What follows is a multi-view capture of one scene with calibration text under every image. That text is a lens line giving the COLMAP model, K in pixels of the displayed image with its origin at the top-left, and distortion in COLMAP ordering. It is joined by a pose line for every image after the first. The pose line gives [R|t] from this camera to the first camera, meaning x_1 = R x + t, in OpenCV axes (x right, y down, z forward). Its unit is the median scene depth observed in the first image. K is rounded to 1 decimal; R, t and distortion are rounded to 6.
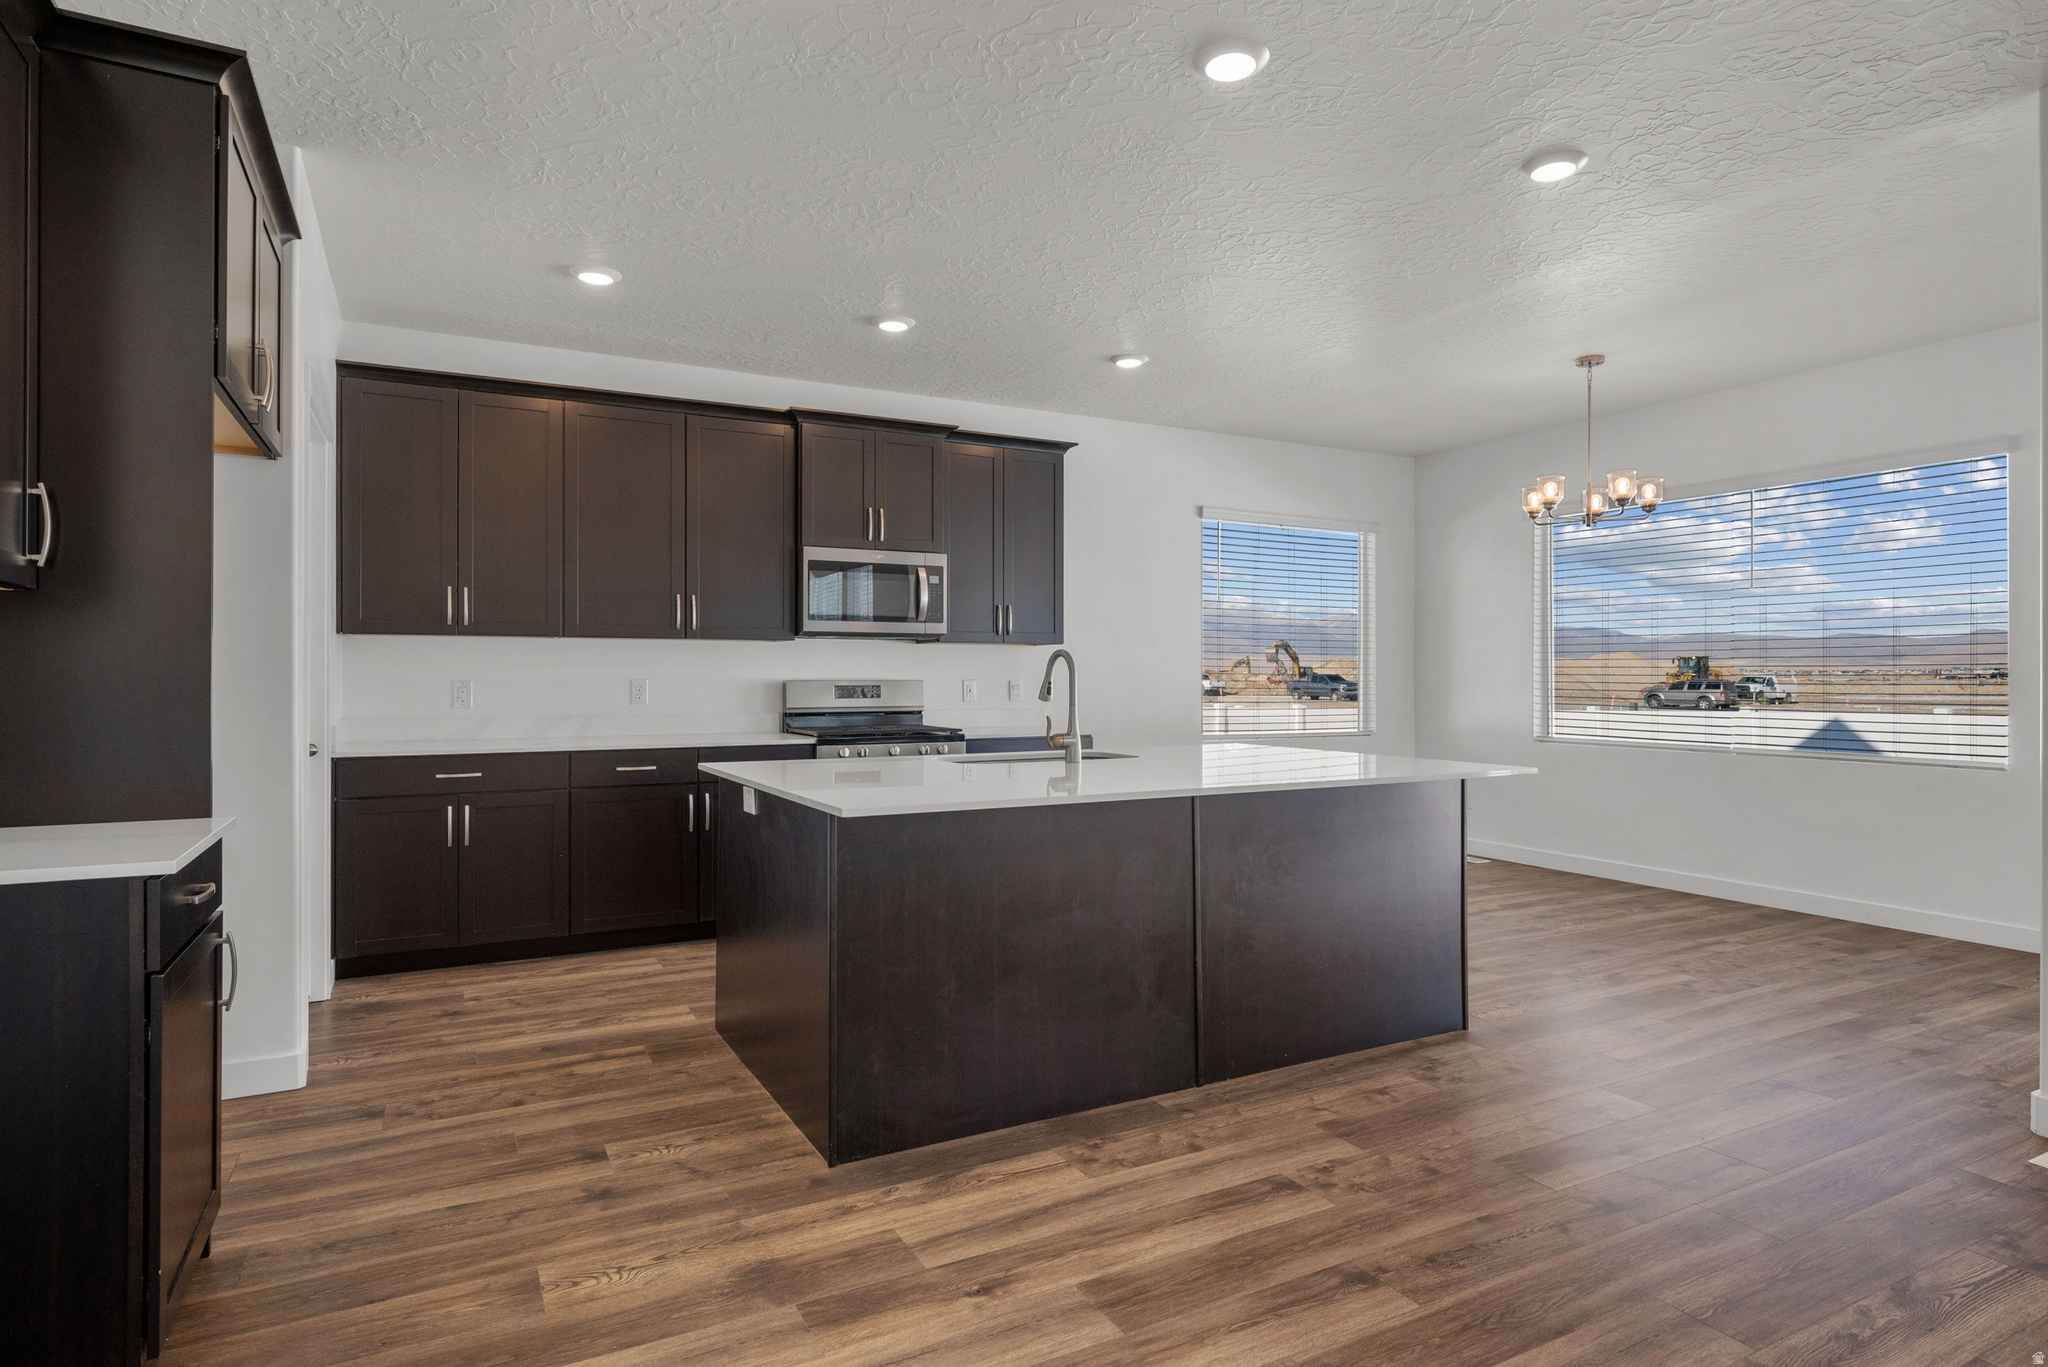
lens RADIAL K [[1114.3, 0, 1031.9], [0, 1114.3, 675.4], [0, 0, 1]] dist [0.002577, 0.000165]
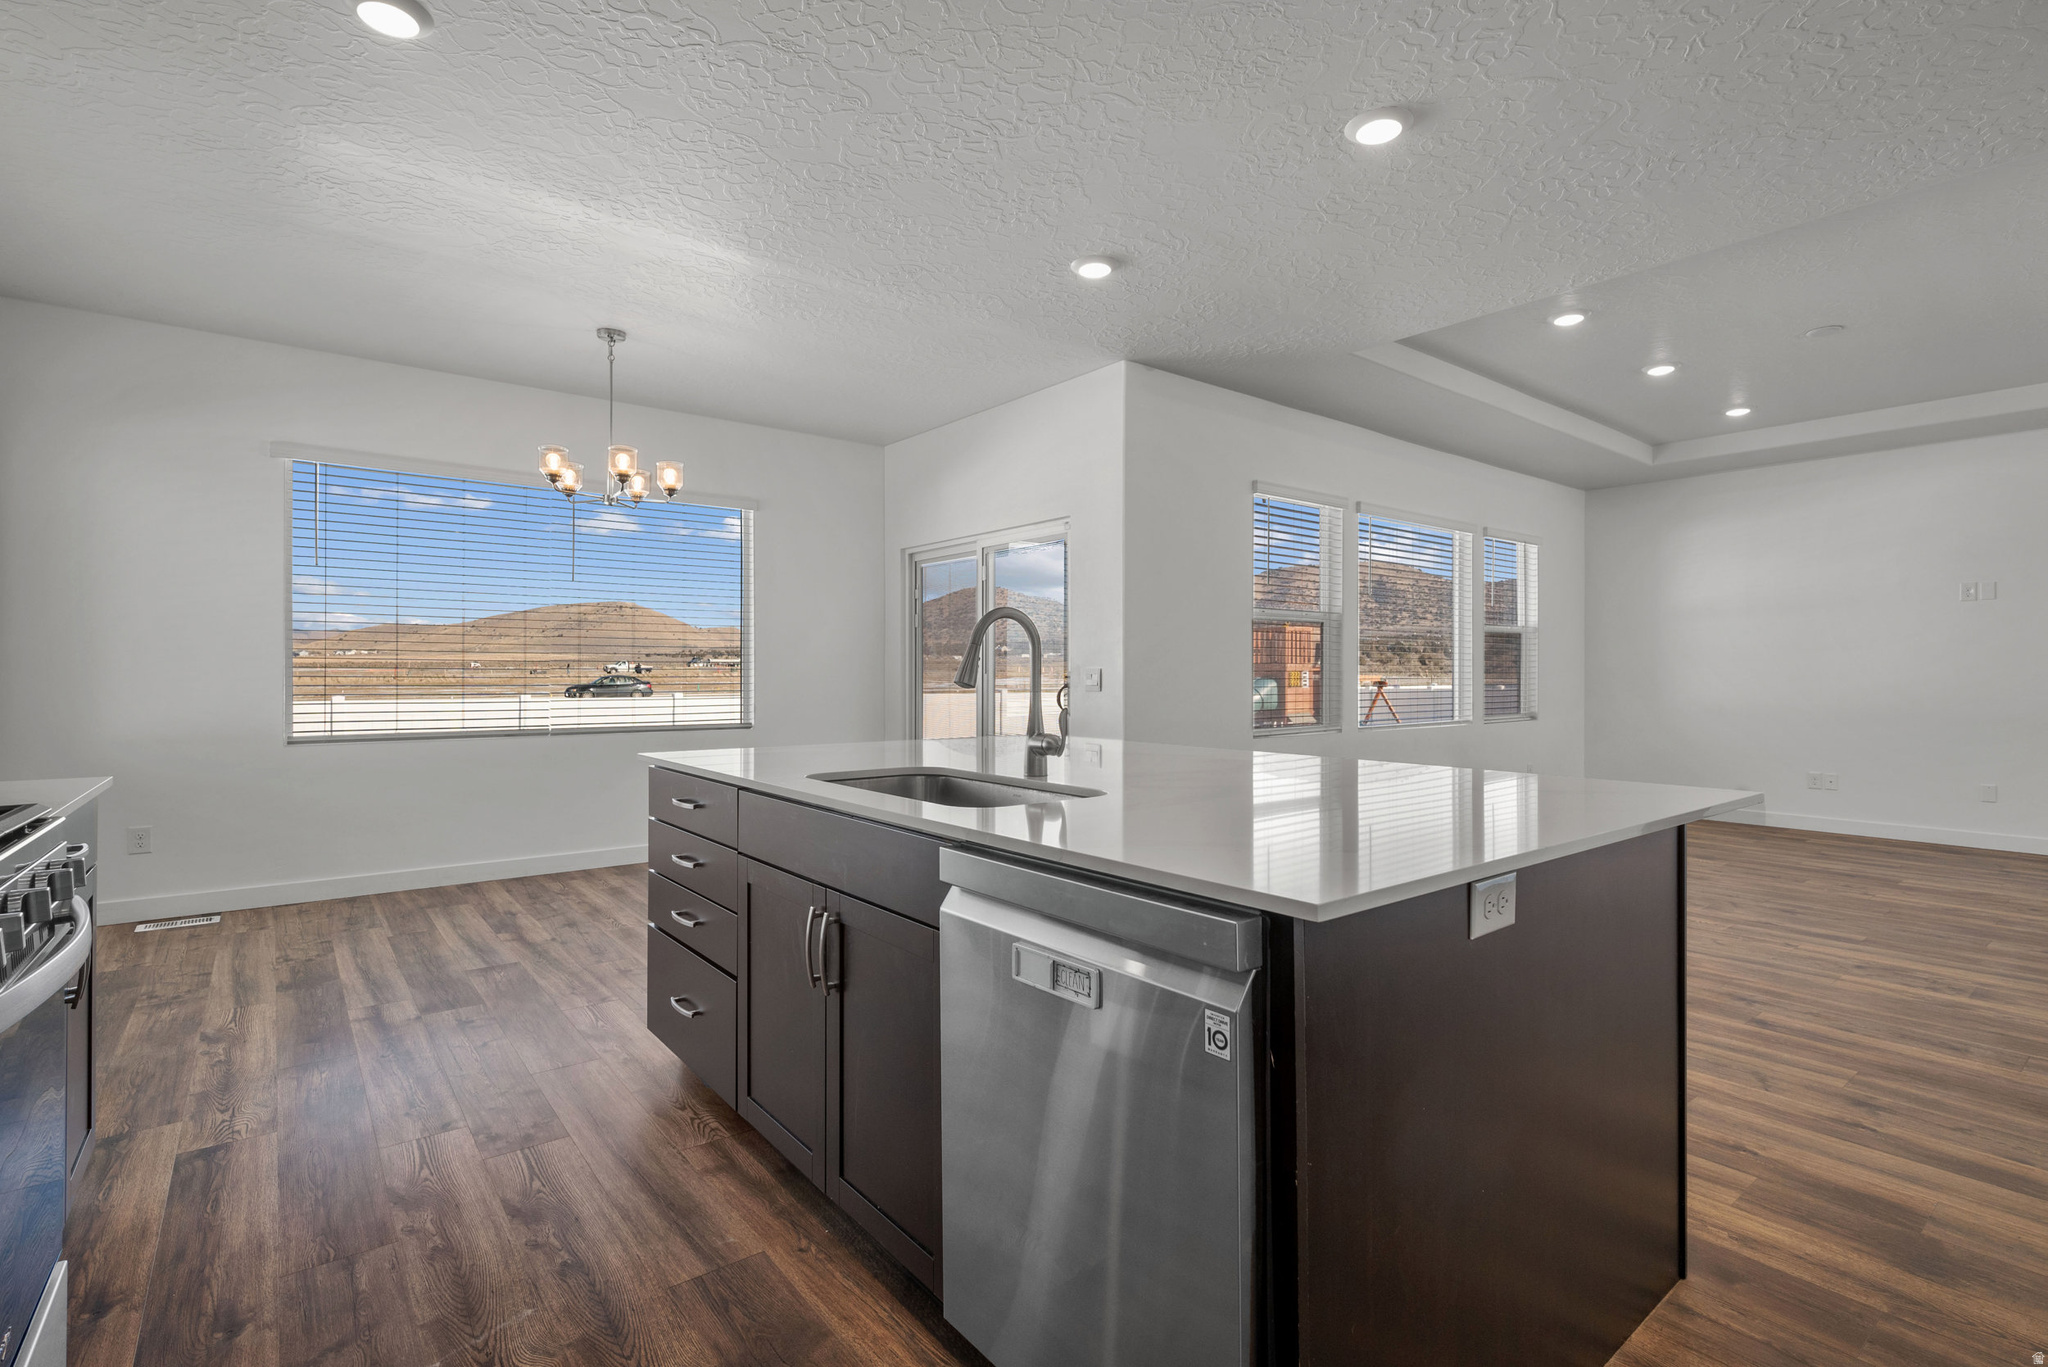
lens RADIAL K [[956.6, 0, 1025.6], [0, 956.6, 672.8], [0, 0, 1]] dist [-0.003227, -0.000681]
pose [[-0.171287, 0.001357, 0.985220, -0.370733], [-0.004400, 0.999988, -0.002142, 0.011614], [-0.985211, -0.004702, -0.171279, 0.768594]]
